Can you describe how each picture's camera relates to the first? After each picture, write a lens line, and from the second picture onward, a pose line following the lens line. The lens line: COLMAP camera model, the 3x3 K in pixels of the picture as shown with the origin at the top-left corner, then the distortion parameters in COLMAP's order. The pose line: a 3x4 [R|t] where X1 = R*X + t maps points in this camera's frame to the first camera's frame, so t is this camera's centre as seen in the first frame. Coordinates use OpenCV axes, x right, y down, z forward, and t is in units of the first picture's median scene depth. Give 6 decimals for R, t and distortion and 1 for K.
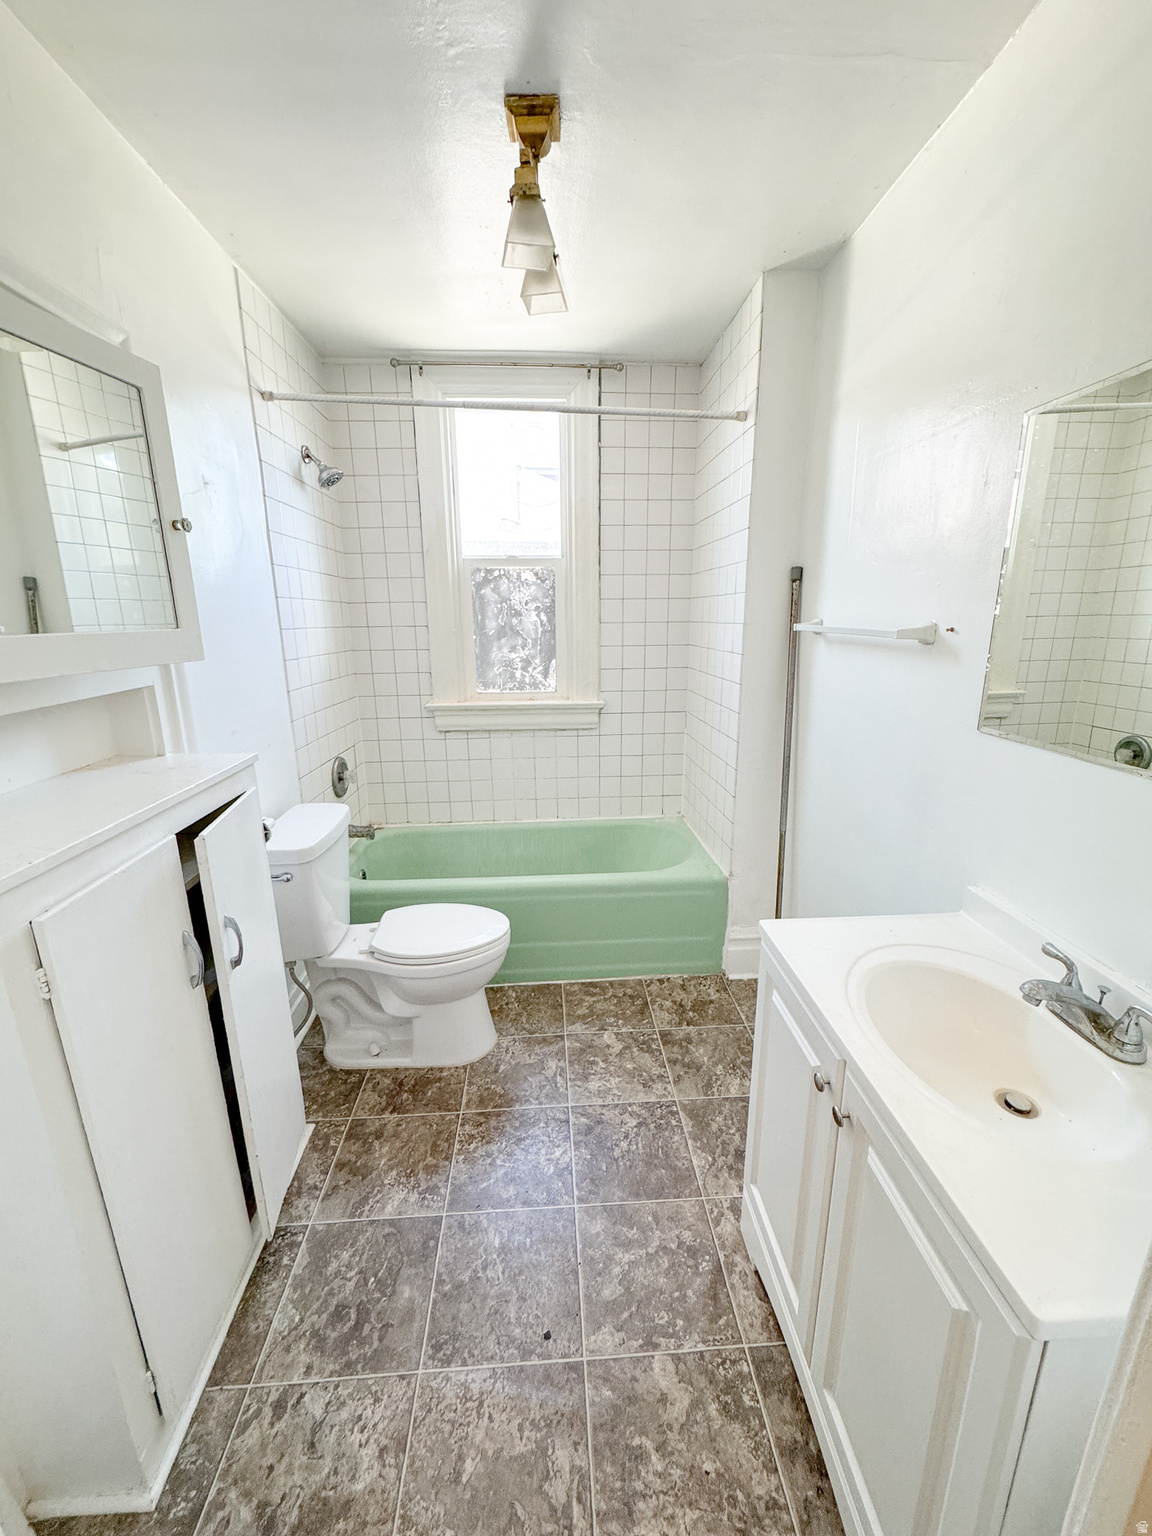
lens RADIAL K [[611.9, 0, 577.5], [0, 611.9, 766.8], [0, 0, 1]] dist [-0.003982, 0.000567]
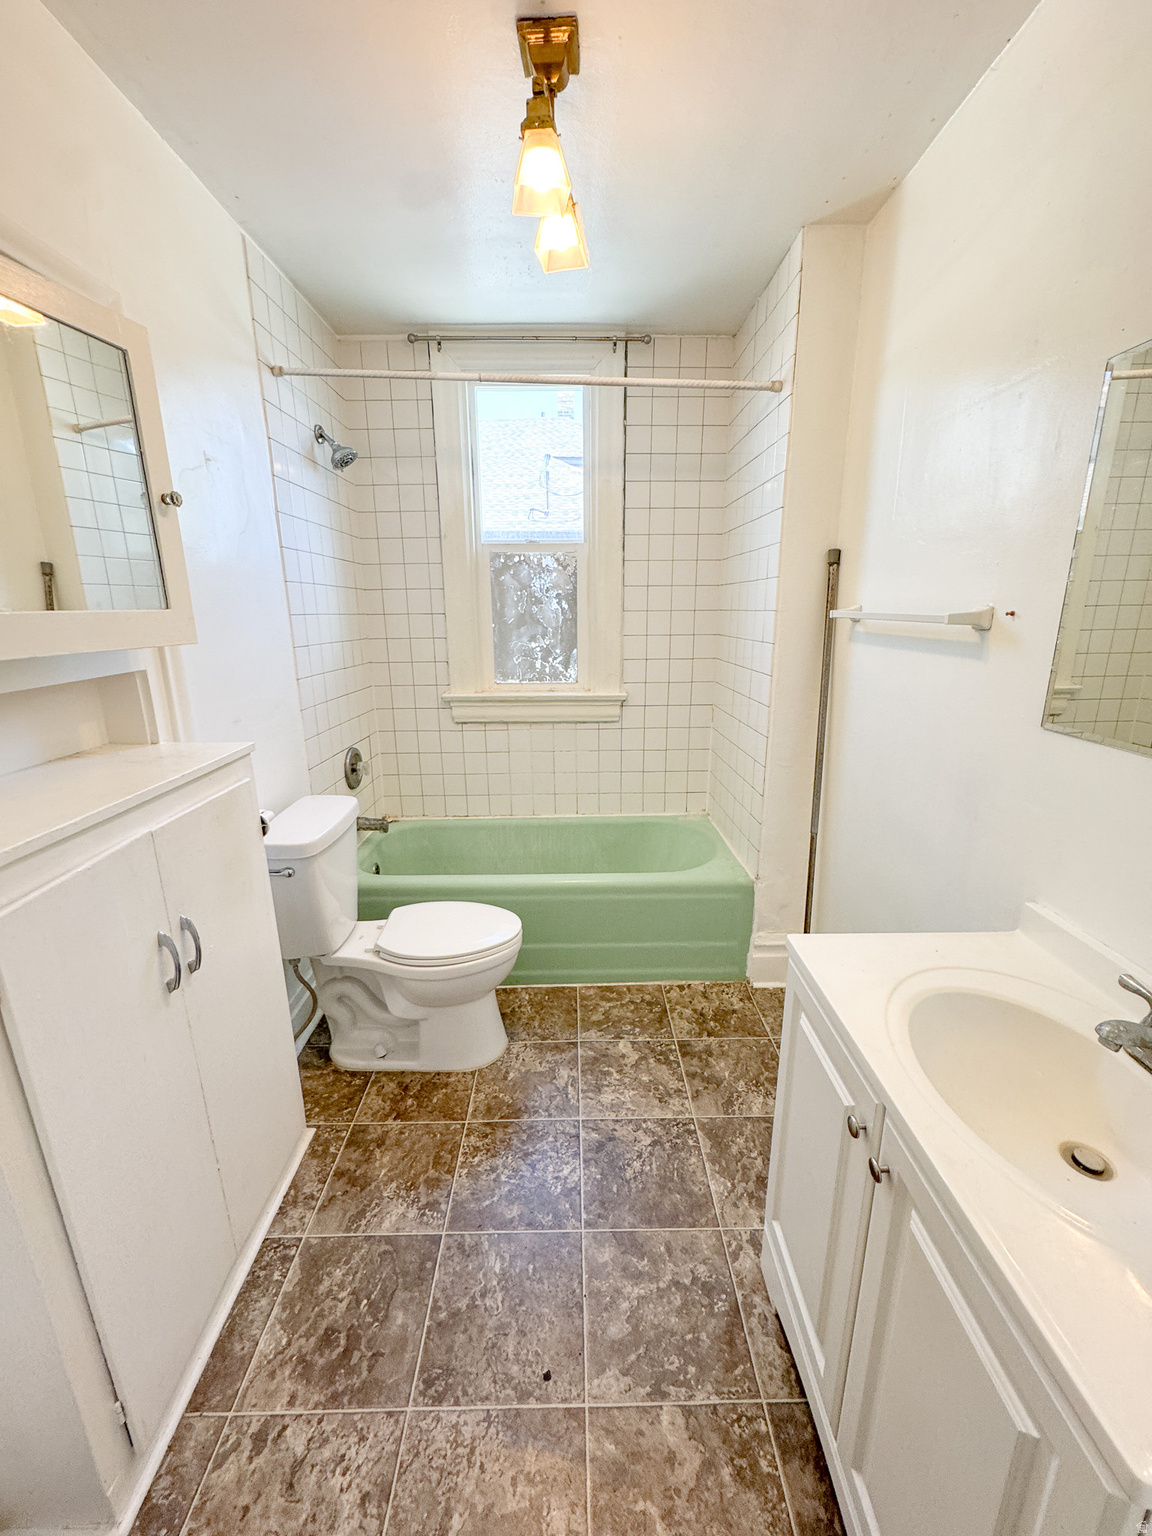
lens RADIAL K [[611.9, 0, 577.5], [0, 611.9, 766.8], [0, 0, 1]] dist [-0.003982, 0.000567]
pose [[0.998905, 0.013885, -0.044682, 0.018756], [-0.013412, 0.999851, 0.010881, -0.001796], [0.044826, -0.010270, 0.998942, 0.065352]]
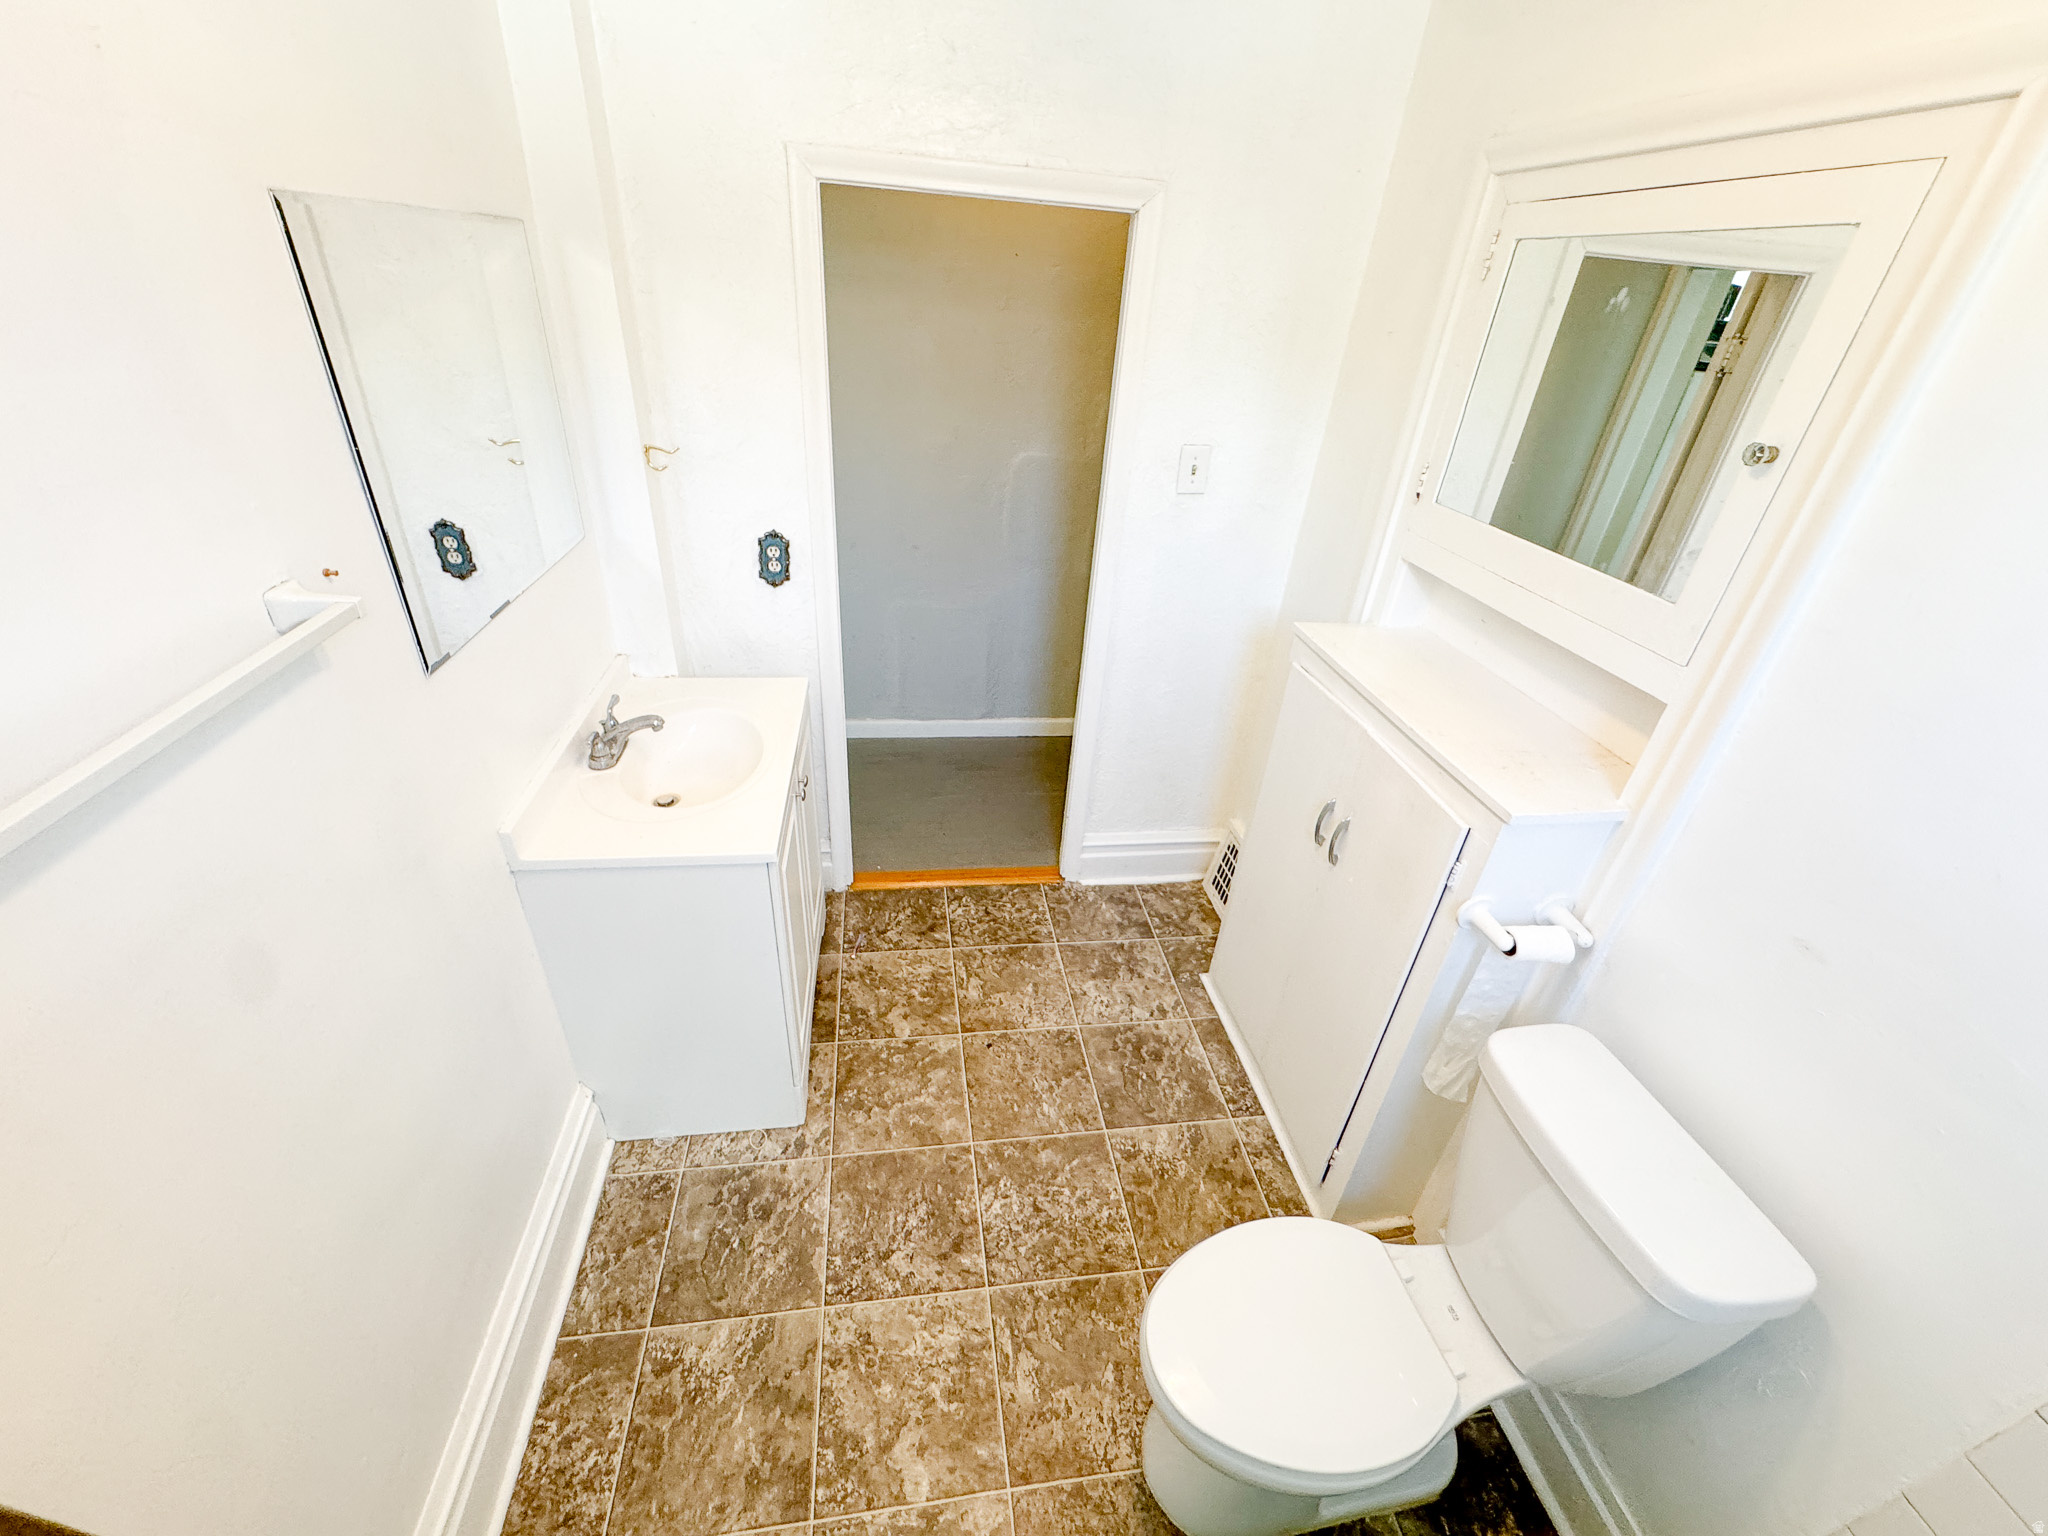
lens RADIAL K [[819.1, 0, 1025.9], [0, 819.1, 763.0], [0, 0, 1]] dist [-0.002304, 0.000500]
pose [[-0.993747, -0.005312, -0.111528, 0.052715], [-0.082874, 0.704473, 0.704876, -0.537307], [0.074825, 0.709711, -0.700508, 1.338905]]
